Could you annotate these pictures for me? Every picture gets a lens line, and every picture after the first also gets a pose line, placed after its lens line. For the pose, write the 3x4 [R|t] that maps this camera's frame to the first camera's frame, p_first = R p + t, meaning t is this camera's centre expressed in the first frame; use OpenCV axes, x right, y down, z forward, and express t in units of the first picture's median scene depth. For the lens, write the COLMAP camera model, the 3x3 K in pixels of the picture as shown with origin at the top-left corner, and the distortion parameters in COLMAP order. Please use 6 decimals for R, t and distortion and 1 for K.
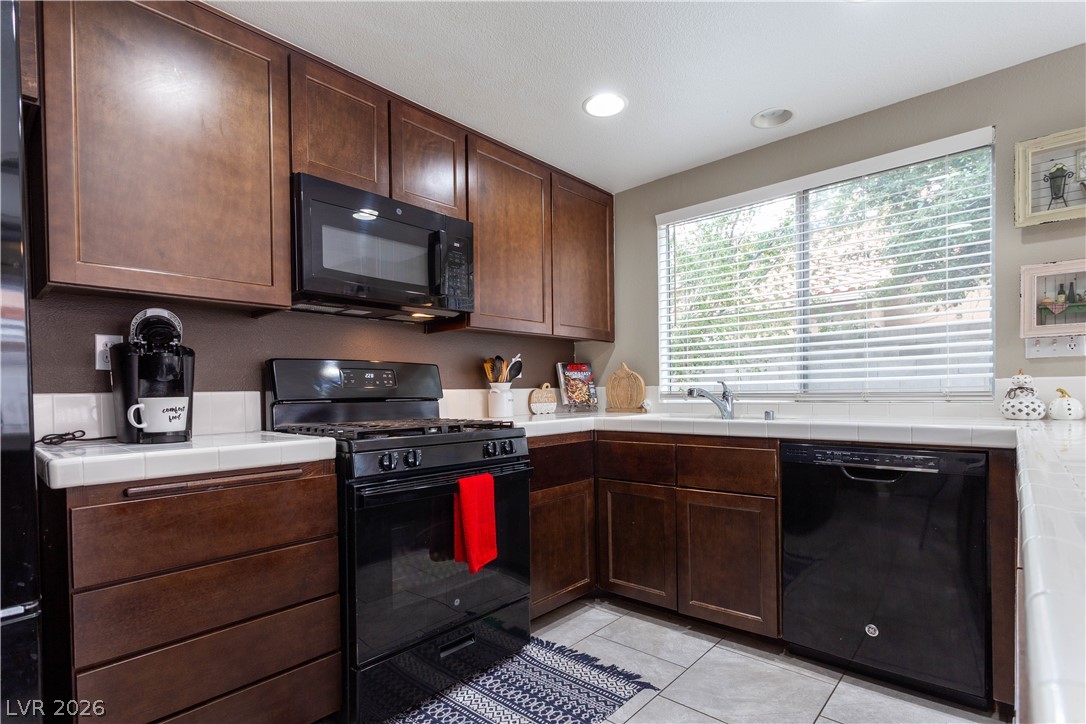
lens RADIAL K [[525.8, 0, 546.6], [0, 525.8, 395.2], [0, 0, 1]] dist [0.001686, -0.000477]
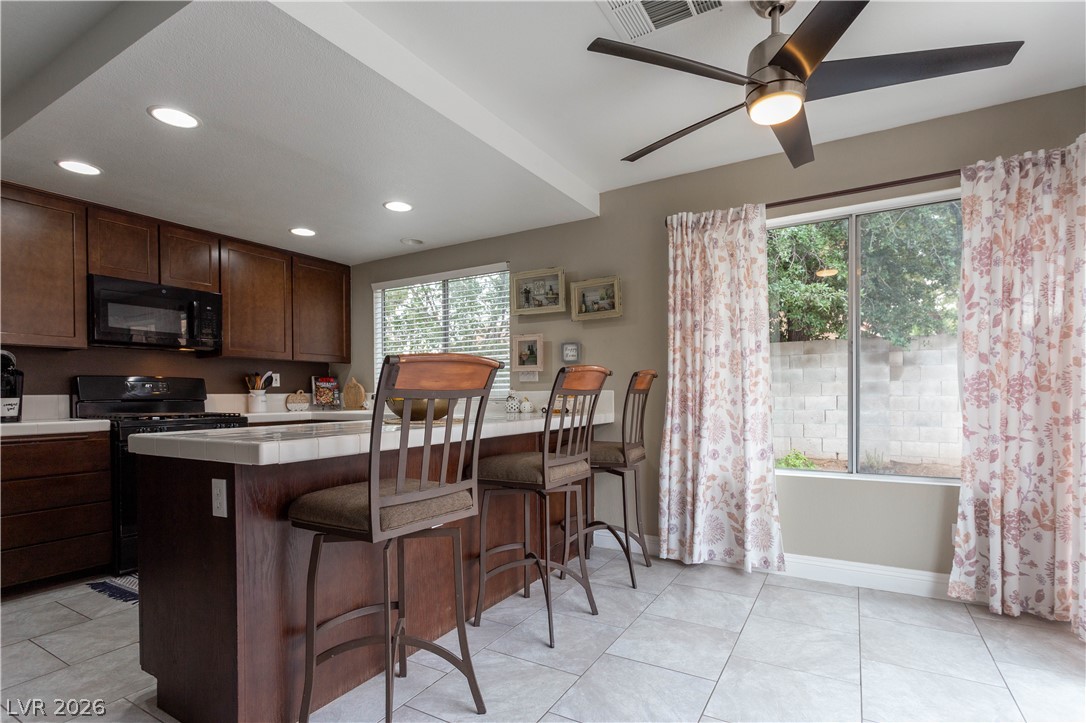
lens RADIAL K [[521.8, 0, 549.9], [0, 521.8, 398.2], [0, 0, 1]] dist [0.001013, -0.000506]
pose [[0.979741, 0.007168, 0.200142, 0.644184], [-0.007170, 0.999974, -0.000716, -0.006313], [-0.200142, -0.000733, 0.979767, -0.969196]]
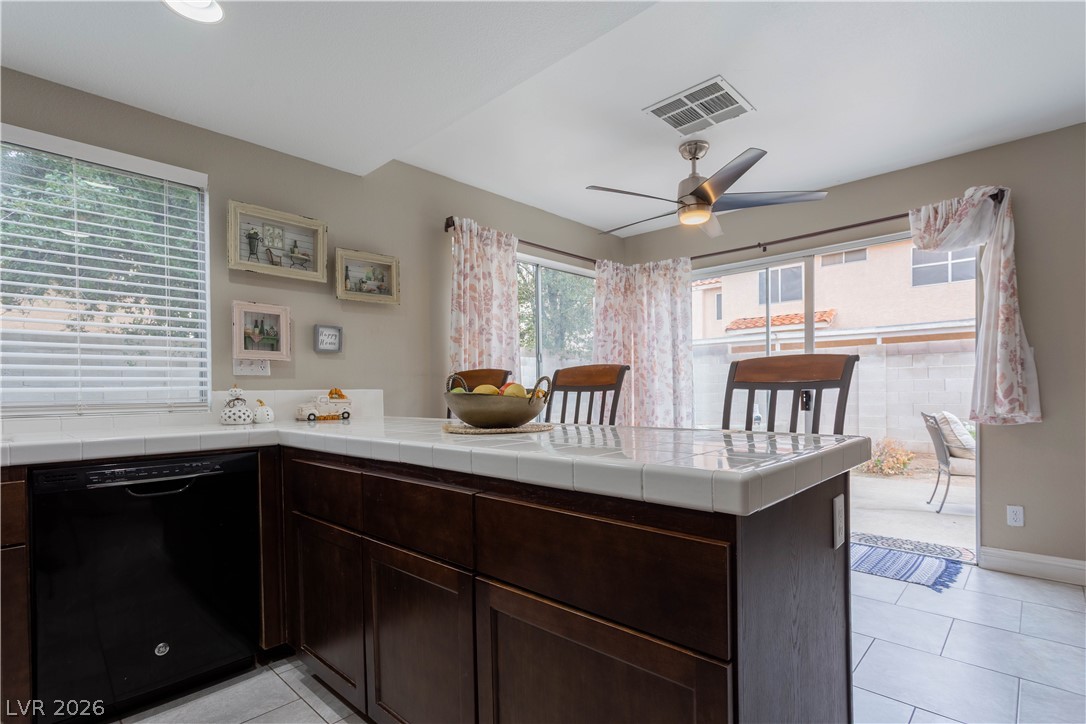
lens RADIAL K [[525.8, 0, 546.6], [0, 525.8, 395.2], [0, 0, 1]] dist [0.001686, -0.000477]
pose [[0.026217, 0.007535, 0.999628, -0.310759], [0.019760, 0.999772, -0.008054, 0.001726], [-0.999461, 0.019964, 0.026062, 0.239132]]
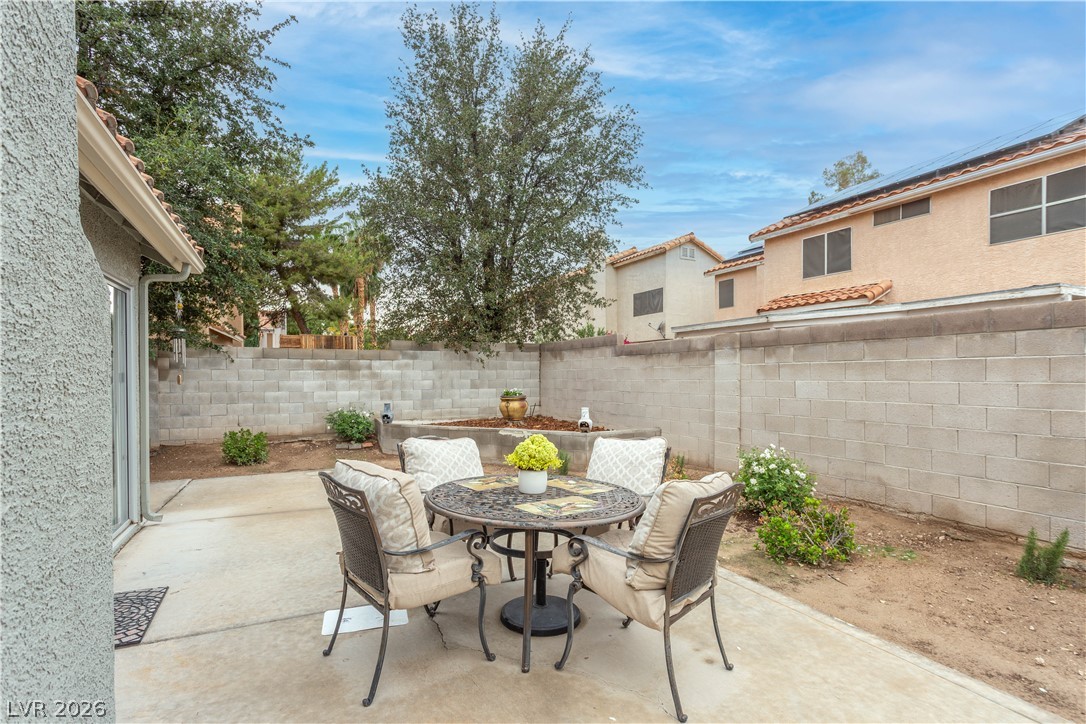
lens RADIAL K [[525.1, 0, 547.7], [0, 525.1, 382.5], [0, 0, 1]] dist [0.001231, 0.000344]
pose [[0.361973, 0.003461, 0.932182, 0.676344], [0.006679, 0.999958, -0.006306, -0.080909], [-0.932164, 0.008509, 0.361935, -2.646050]]
